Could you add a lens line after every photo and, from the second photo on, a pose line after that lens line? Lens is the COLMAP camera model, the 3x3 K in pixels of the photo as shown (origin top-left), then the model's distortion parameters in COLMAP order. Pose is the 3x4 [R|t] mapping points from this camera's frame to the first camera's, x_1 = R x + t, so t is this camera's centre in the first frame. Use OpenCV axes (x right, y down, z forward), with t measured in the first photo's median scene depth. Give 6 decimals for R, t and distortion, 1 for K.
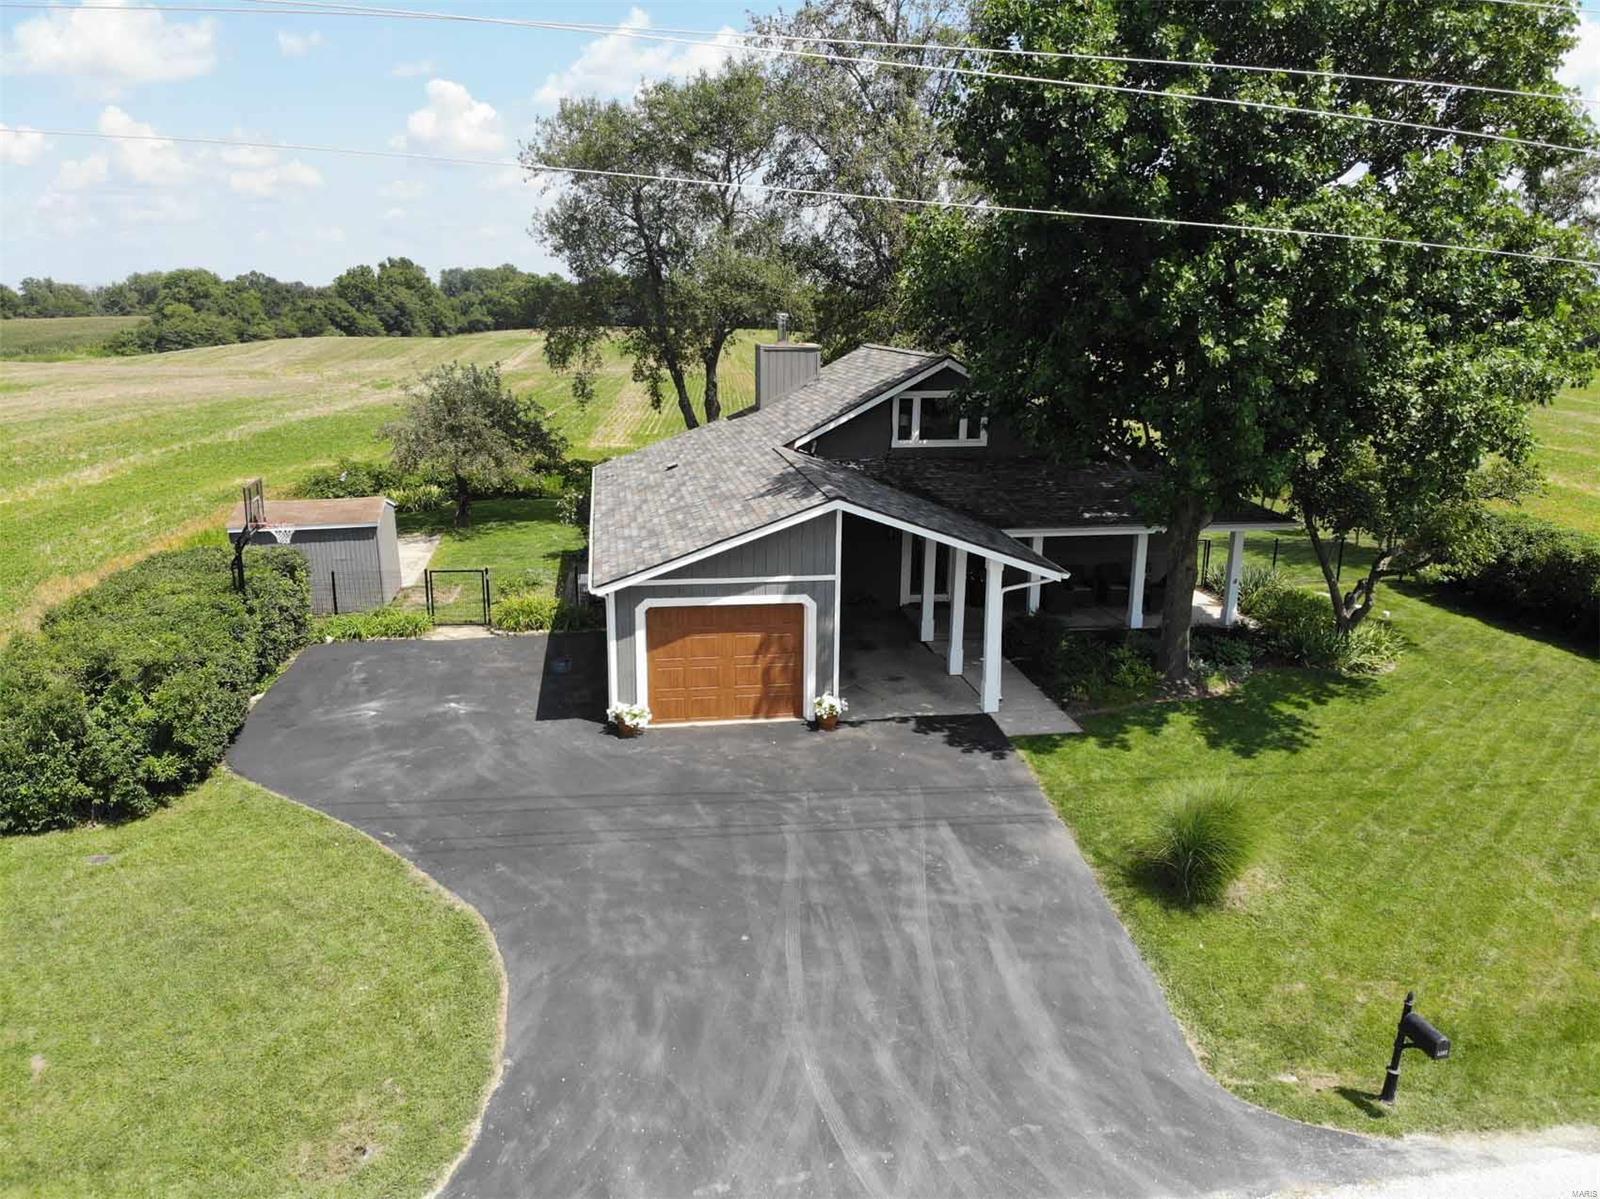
lens RADIAL K [[1174.3, 0, 800.0], [0, 1174.3, 599.5], [0, 0, 1]] dist [0.053465, -0.162120]
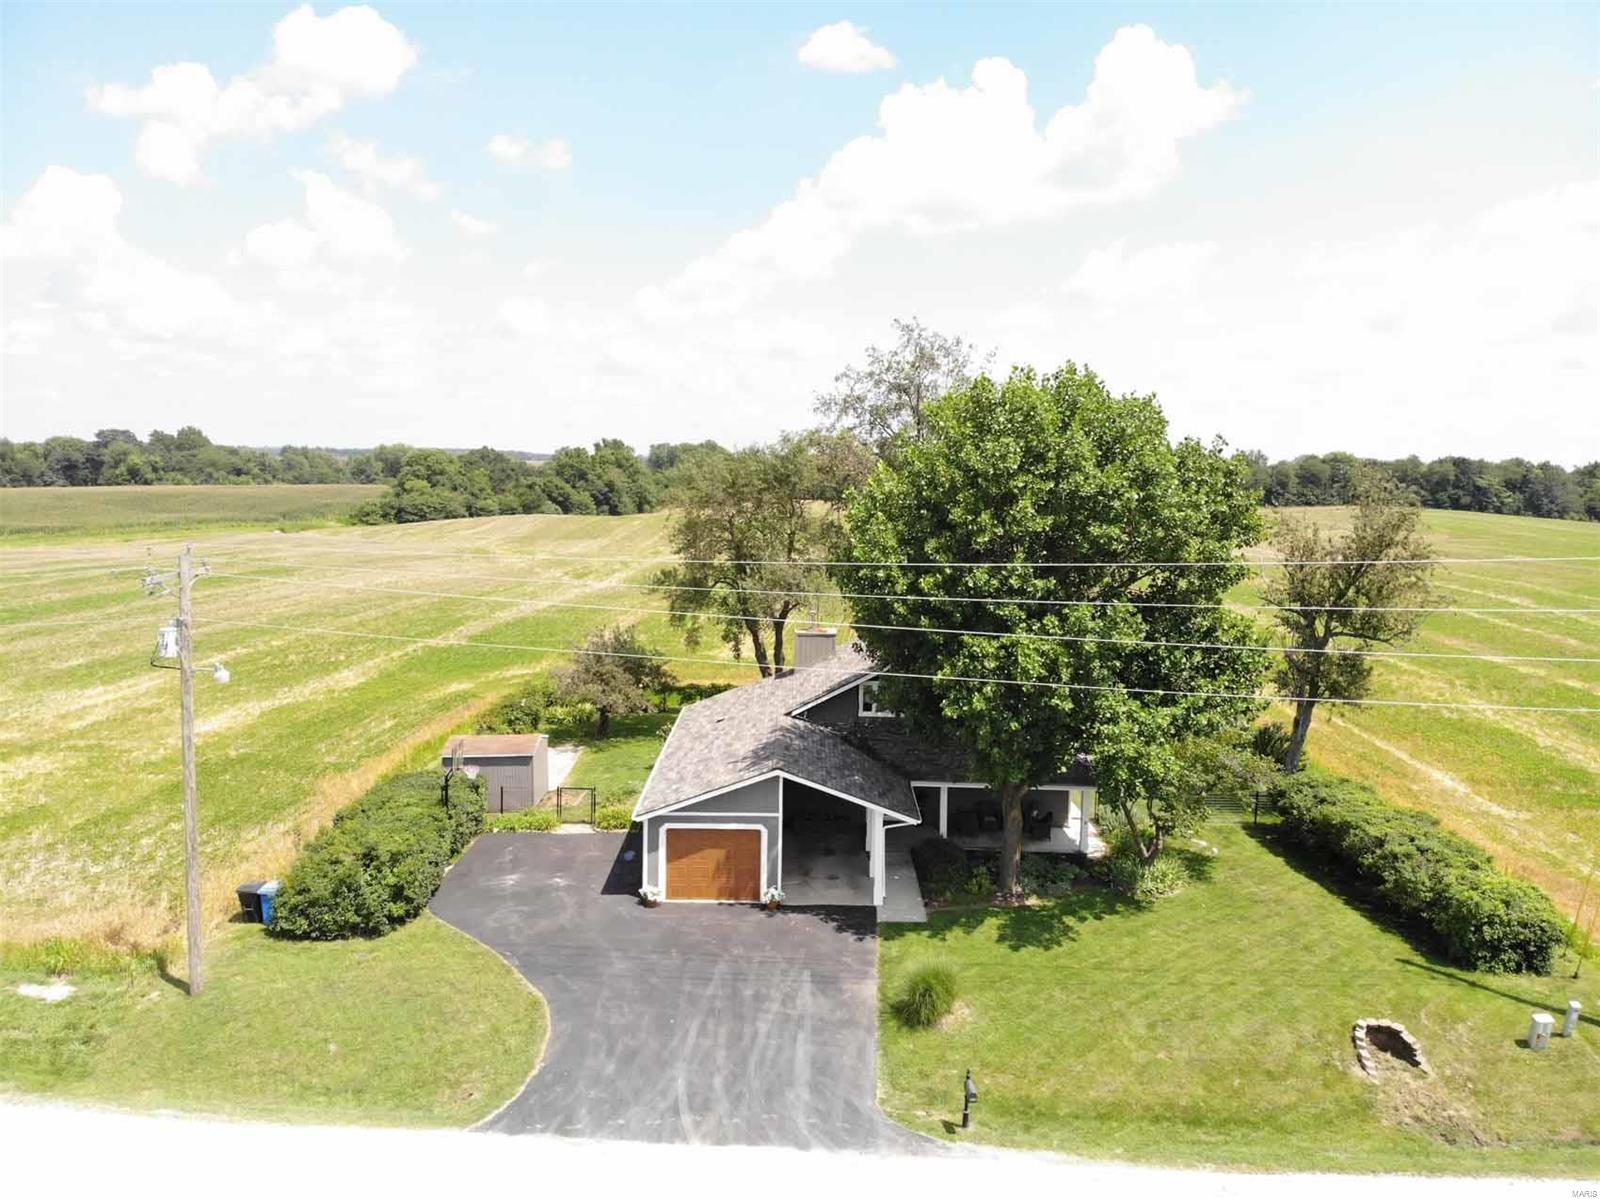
lens RADIAL K [[1169.1, 0, 796.3], [0, 1169.1, 603.8], [0, 0, 1]] dist [0.100894, -0.263397]
pose [[0.986378, 0.025738, -0.162471, 0.342889], [-0.046134, 0.991329, -0.123040, -0.123871], [0.157896, 0.128859, 0.979012, -0.726361]]
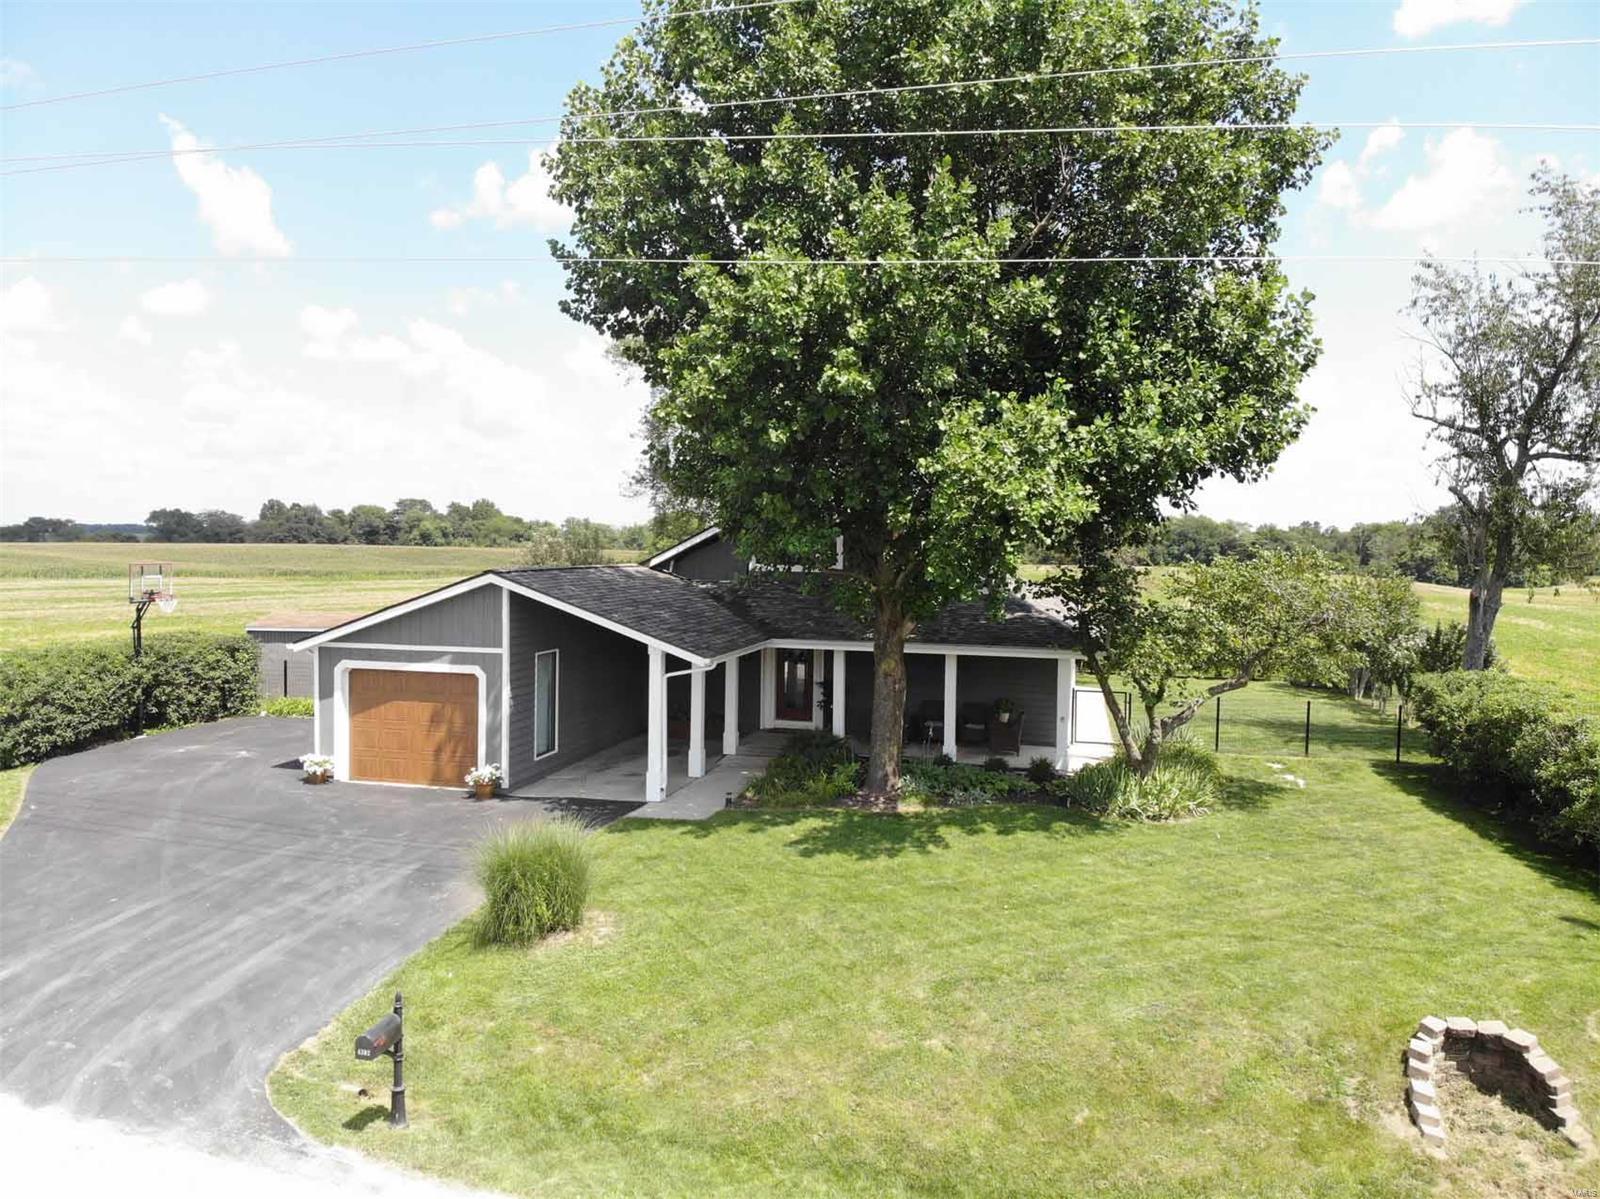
lens RADIAL K [[1174.3, 0, 800.0], [0, 1174.3, 599.5], [0, 0, 1]] dist [0.053465, -0.162120]
pose [[0.919866, 0.022576, -0.391583, 0.743723], [-0.101974, 0.977777, -0.183175, 0.109922], [0.378746, 0.208427, 0.901726, 0.140403]]
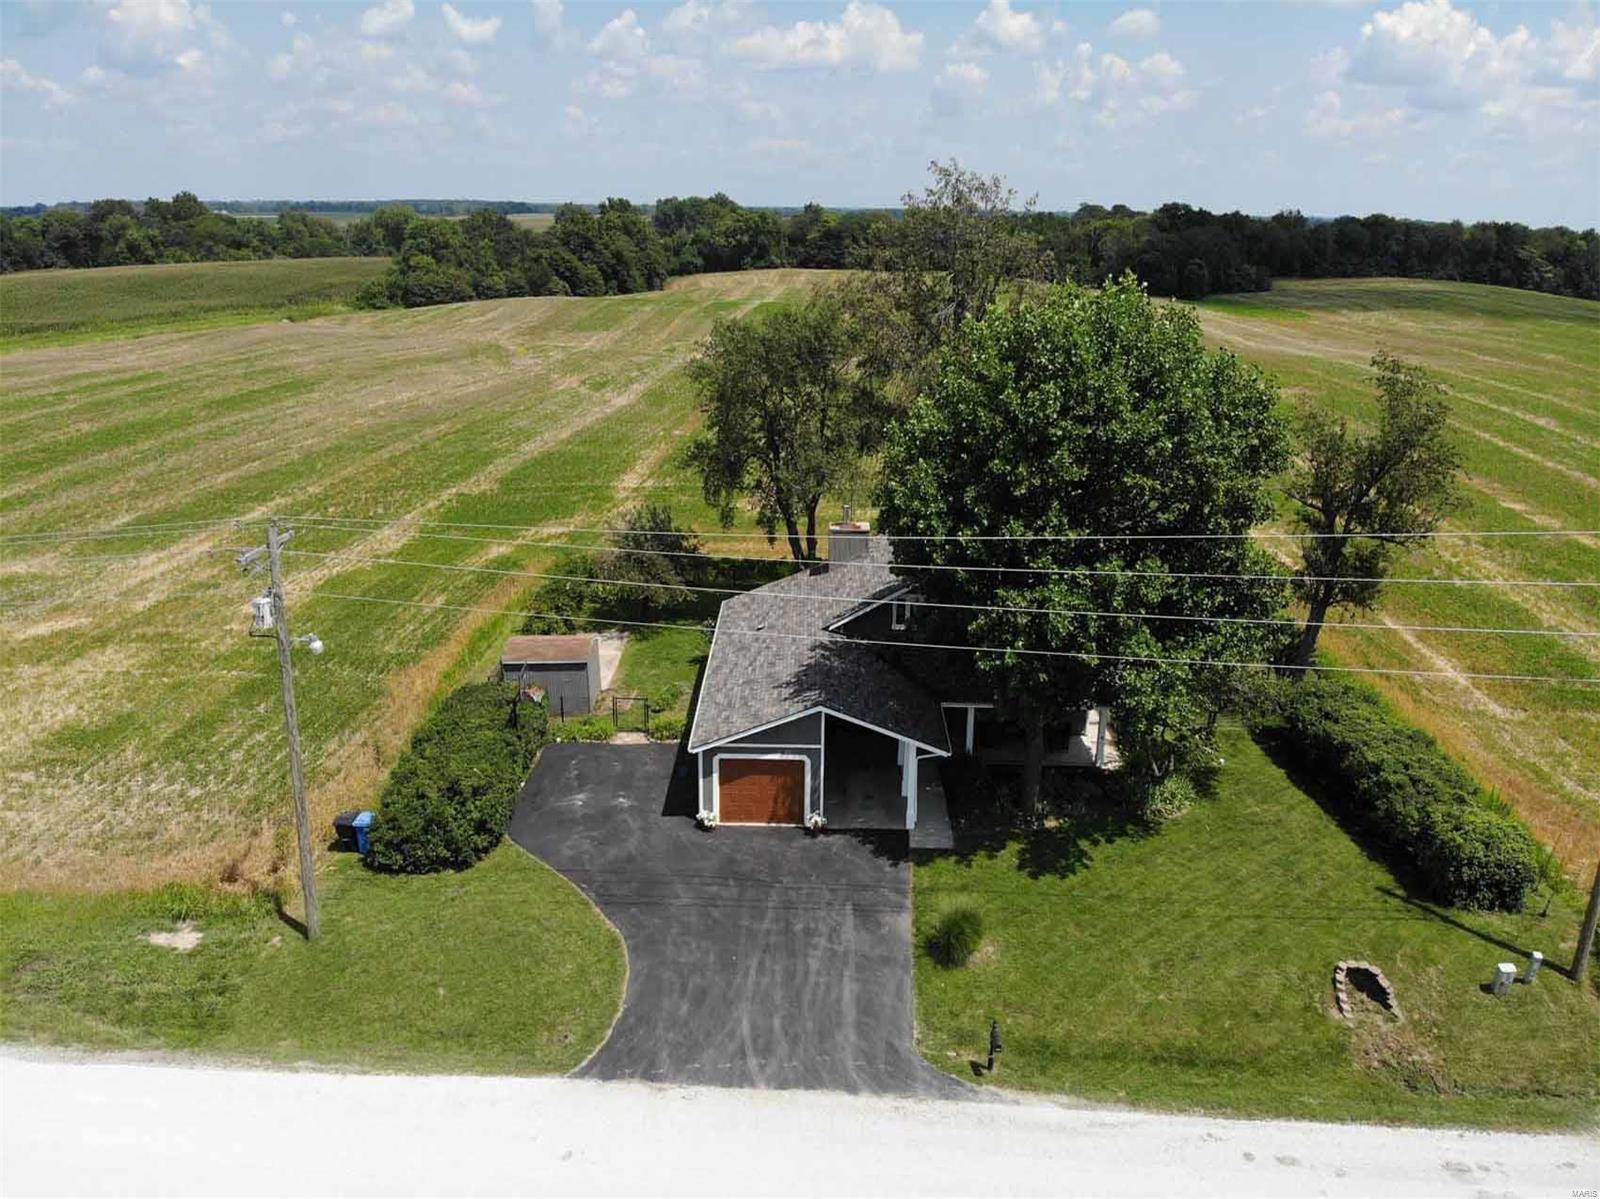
lens RADIAL K [[1160.8, 0, 797.4], [0, 1160.8, 596.0], [0, 0, 1]] dist [0.188585, -0.407175]
pose [[0.984610, 0.057330, -0.165095, 0.302685], [-0.045698, 0.996254, 0.073415, -0.428257], [0.168686, -0.064741, 0.983541, -0.854735]]
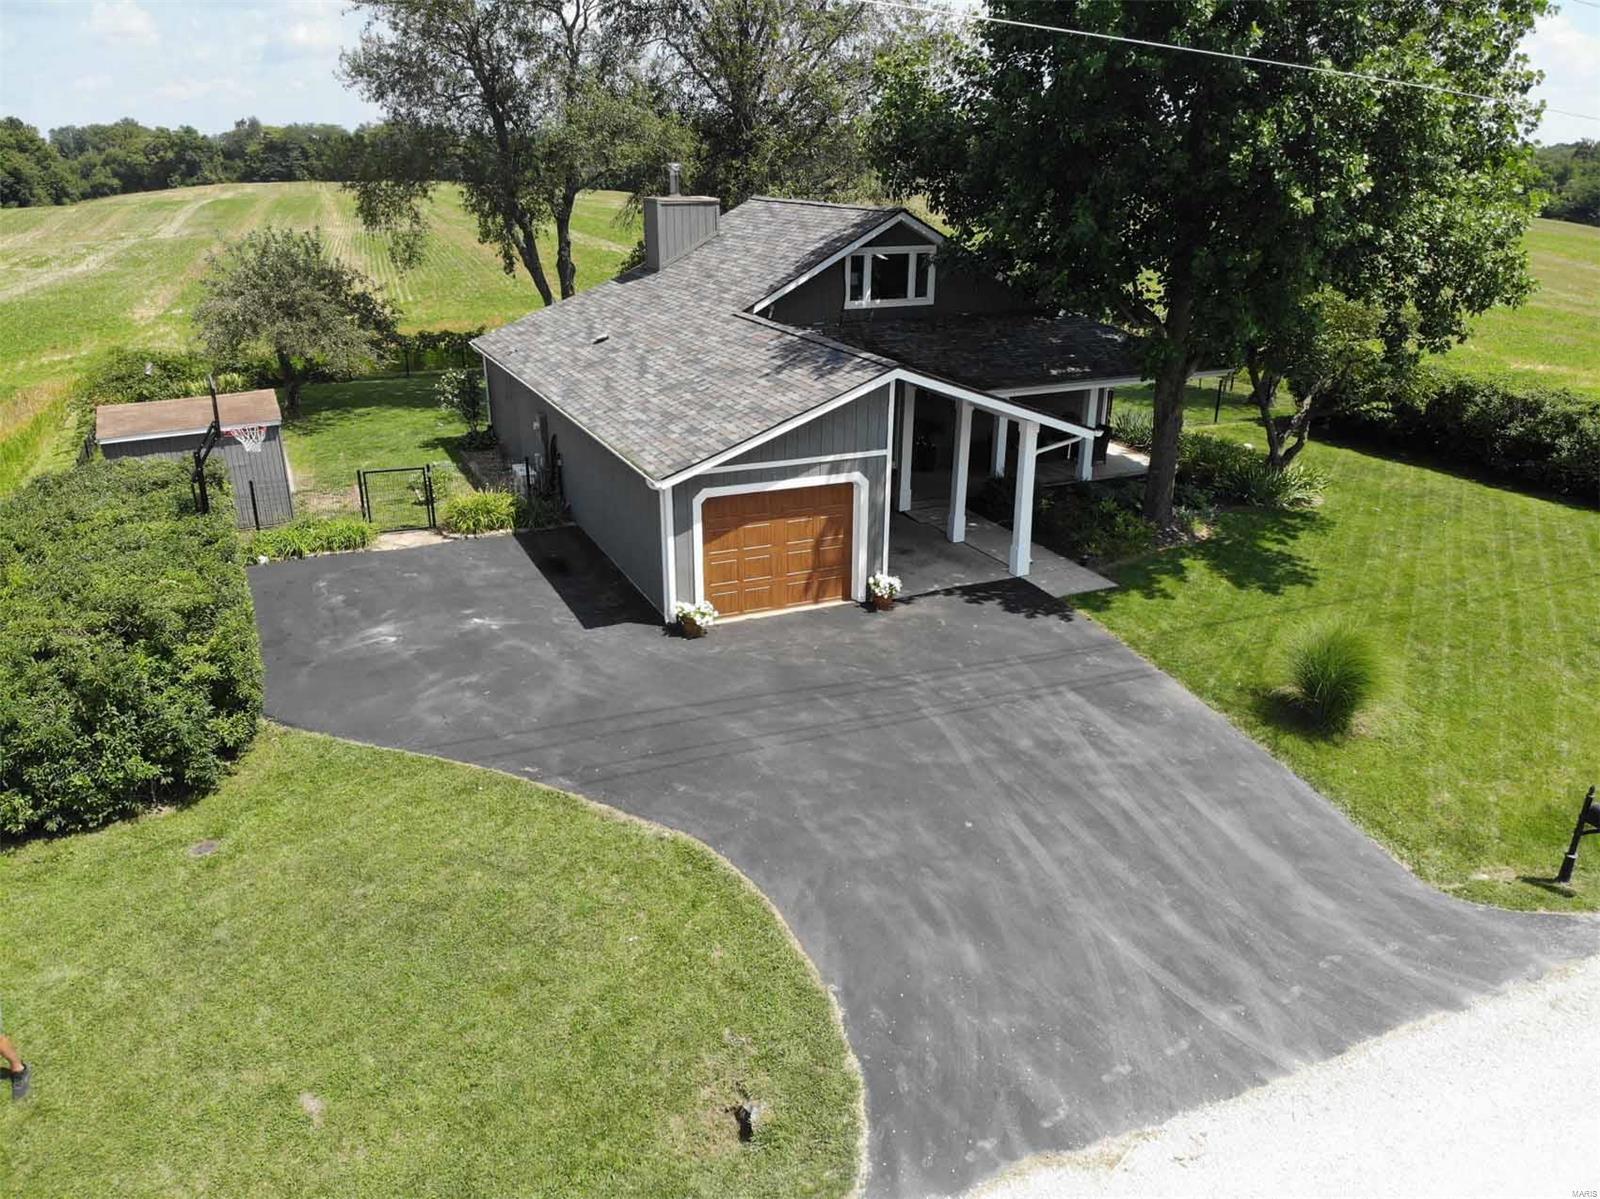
lens RADIAL K [[1174.3, 0, 800.0], [0, 1174.3, 599.5], [0, 0, 1]] dist [0.053465, -0.162120]
pose [[0.964262, -0.096406, 0.246788, -0.309777], [0.067415, 0.990070, 0.123357, -0.023363], [-0.256230, -0.102312, 0.961186, 0.082128]]
